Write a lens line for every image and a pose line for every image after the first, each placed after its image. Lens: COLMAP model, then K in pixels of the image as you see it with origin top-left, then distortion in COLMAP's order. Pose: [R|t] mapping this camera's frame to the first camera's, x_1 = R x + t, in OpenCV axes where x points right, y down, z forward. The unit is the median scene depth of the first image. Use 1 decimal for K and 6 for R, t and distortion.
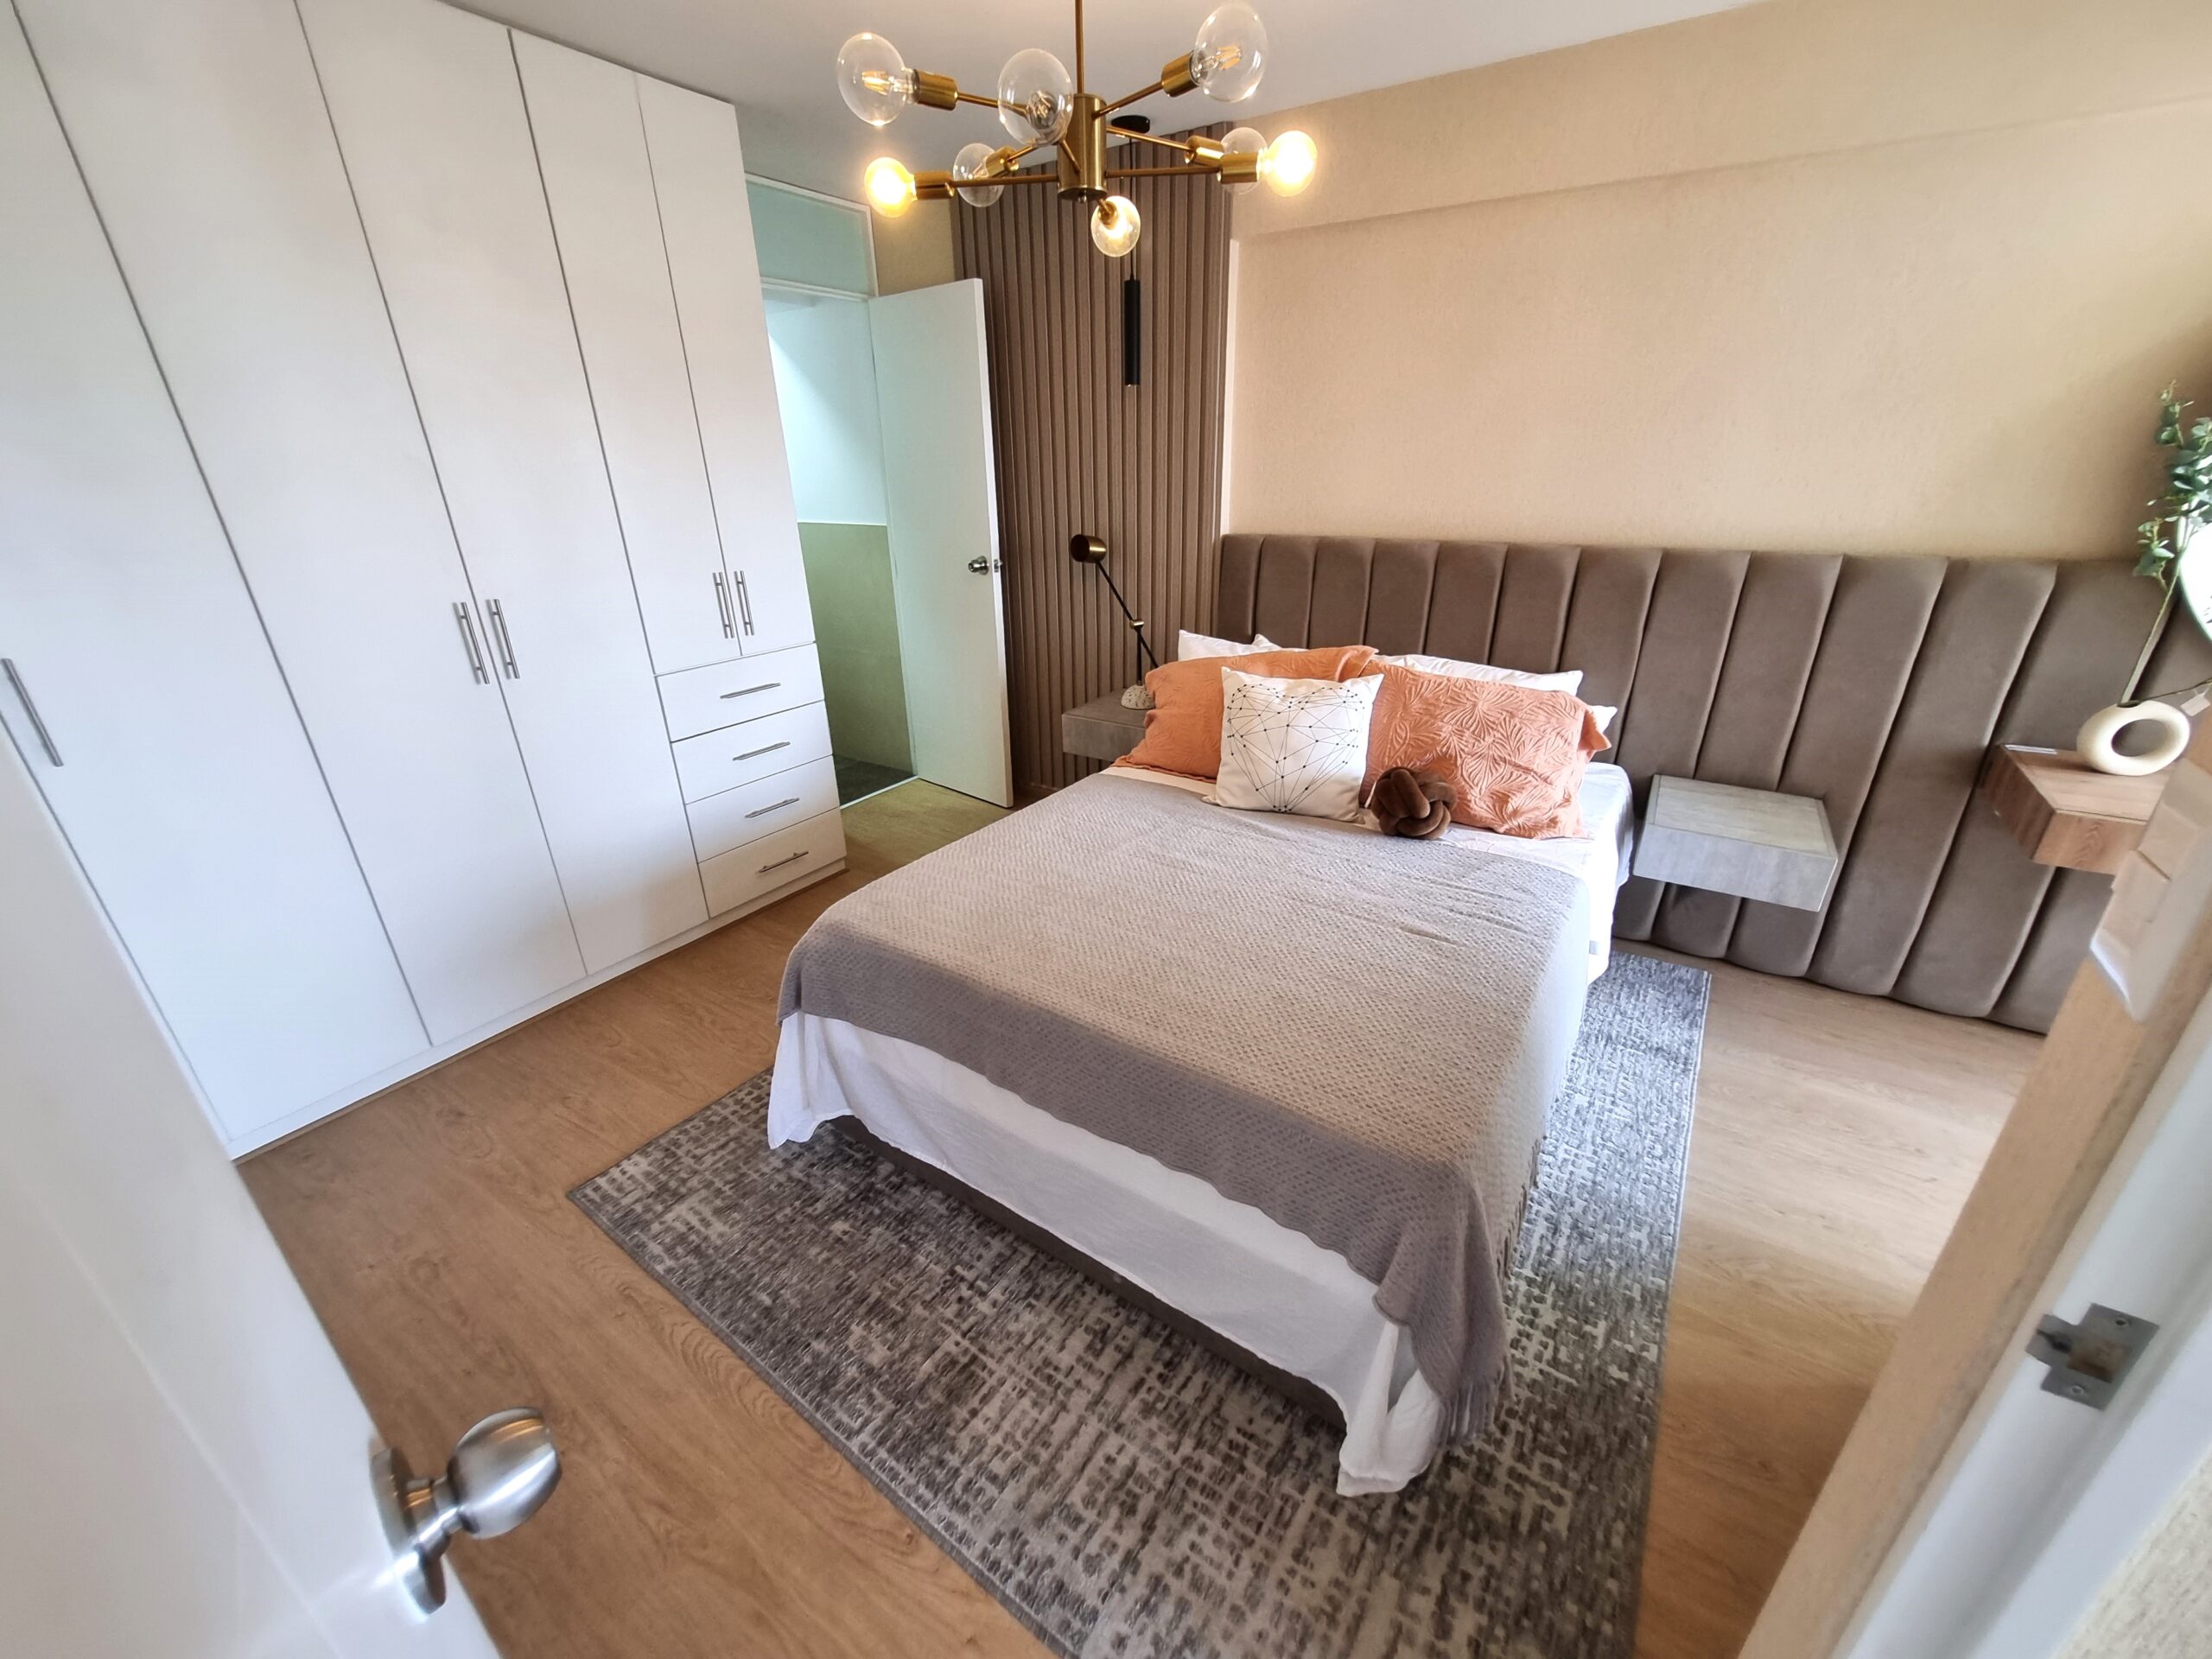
lens RADIAL K [[866.5, 0, 1120.5], [0, 866.5, 830.1], [0, 0, 1]] dist [-0.000849, -0.000409]
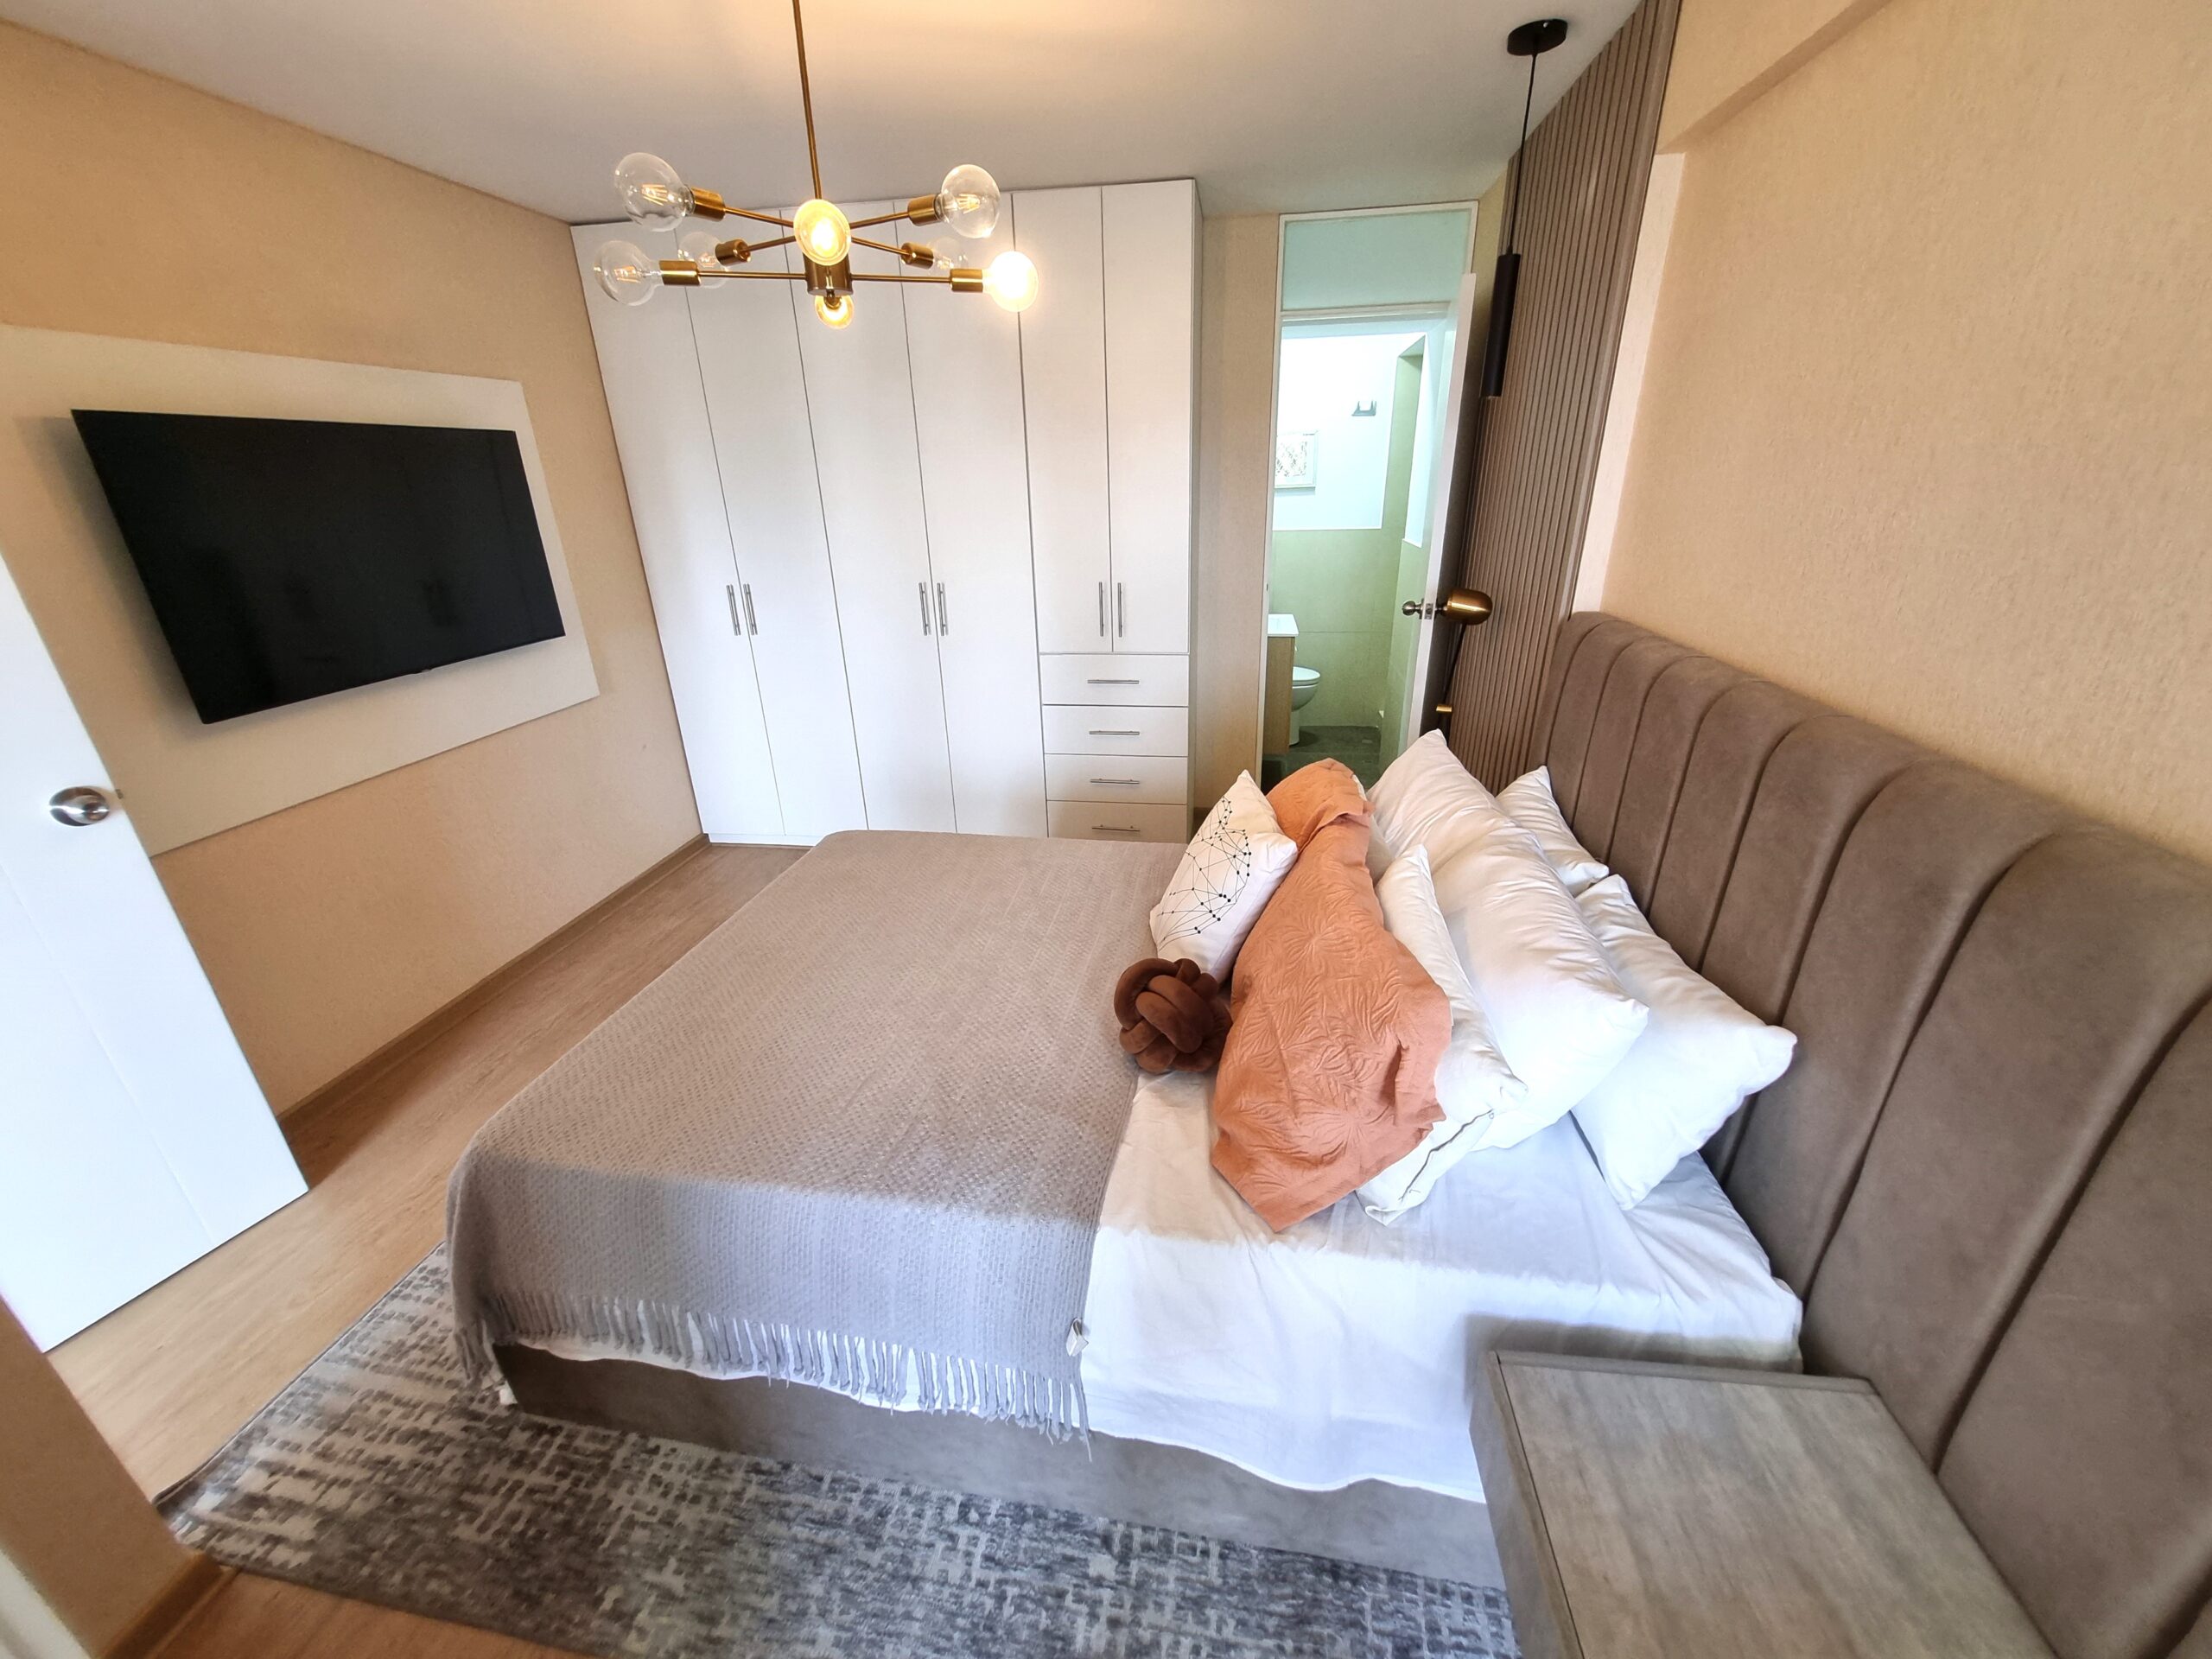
lens RADIAL K [[866.5, 0, 1110.0], [0, 866.5, 830.3], [0, 0, 1]] dist [-0.000849, -0.000409]
pose [[0.409475, 0.353152, -0.841198, 1.243847], [-0.342463, 0.914114, 0.217061, -0.440310], [0.845606, 0.199198, 0.495248, 0.842282]]
